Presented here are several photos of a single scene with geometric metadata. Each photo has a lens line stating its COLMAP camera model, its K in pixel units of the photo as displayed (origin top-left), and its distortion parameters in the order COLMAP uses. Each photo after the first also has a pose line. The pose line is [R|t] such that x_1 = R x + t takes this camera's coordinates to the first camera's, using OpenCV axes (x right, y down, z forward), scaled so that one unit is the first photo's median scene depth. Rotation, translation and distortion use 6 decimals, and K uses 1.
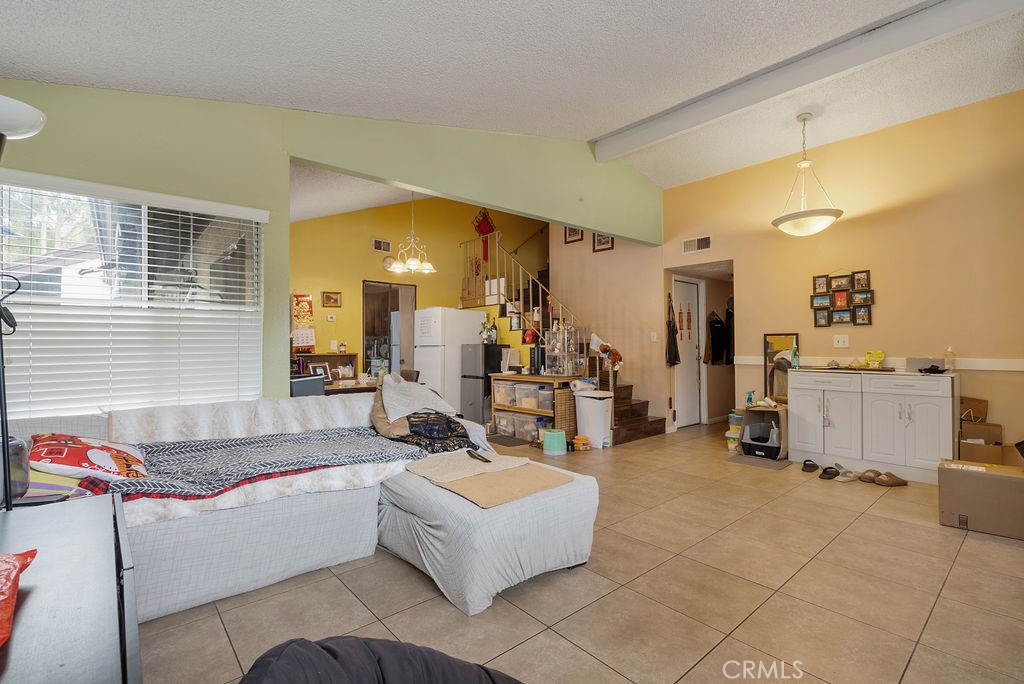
lens RADIAL K [[466.8, 0, 512.0], [0, 466.8, 342.0], [0, 0, 1]] dist [-0.001071, -0.000296]
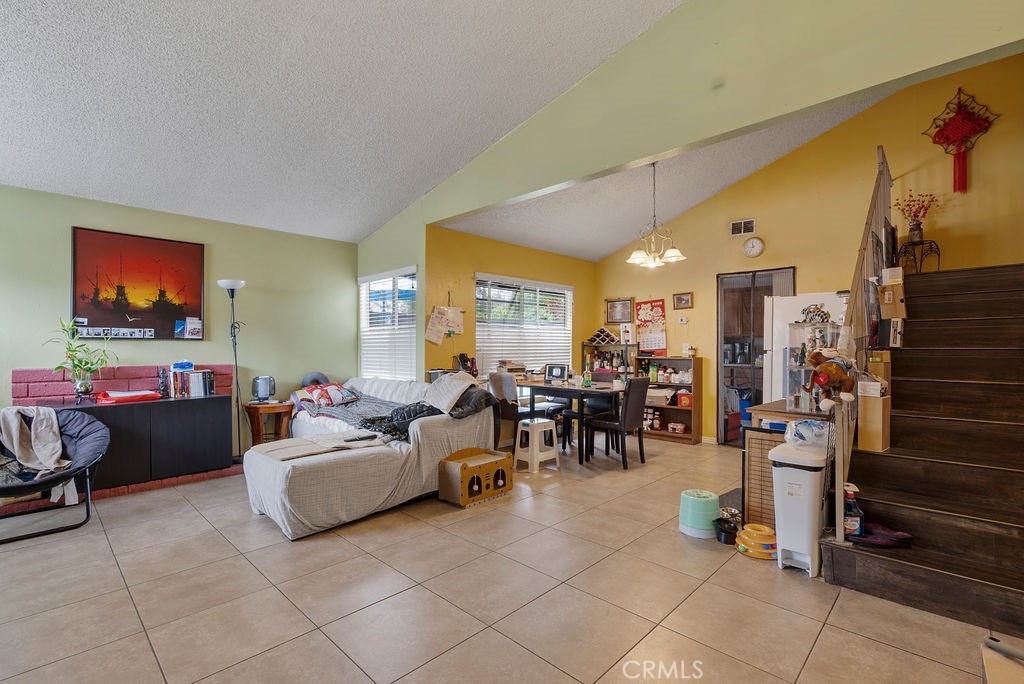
lens RADIAL K [[466.8, 0, 512.0], [0, 466.8, 342.0], [0, 0, 1]] dist [-0.001071, -0.000296]
pose [[0.093577, -0.004368, -0.995602, 0.545556], [-0.001386, 0.999989, -0.004517, -0.002449], [0.995611, 0.001803, 0.093570, 0.579920]]
